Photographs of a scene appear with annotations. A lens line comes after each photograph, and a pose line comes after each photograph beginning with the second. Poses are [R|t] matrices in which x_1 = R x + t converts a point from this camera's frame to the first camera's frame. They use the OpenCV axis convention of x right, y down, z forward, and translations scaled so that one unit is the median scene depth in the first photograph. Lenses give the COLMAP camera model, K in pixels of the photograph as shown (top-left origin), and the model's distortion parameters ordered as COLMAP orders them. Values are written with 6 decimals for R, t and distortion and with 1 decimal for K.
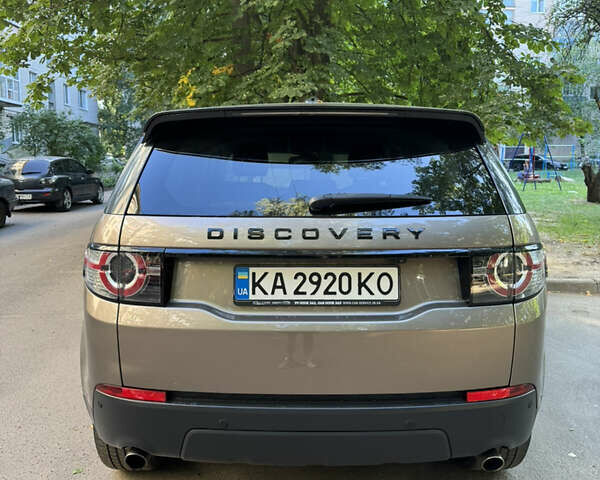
lens RADIAL K [[557.9, 0, 297.4], [0, 557.9, 239.4], [0, 0, 1]] dist [0.018144, 0.000135]
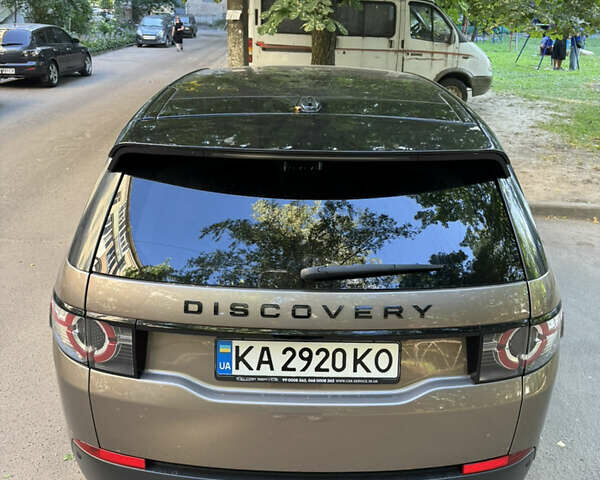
lens RADIAL K [[565.8, 0, 298.1], [0, 565.8, 239.6], [0, 0, 1]] dist [0.000009, -0.002191]
pose [[0.999837, 0.017596, 0.004073, 0.012397], [-0.018061, 0.973665, 0.227265, -0.314453], [0.000033, -0.227301, 0.973824, 0.157980]]
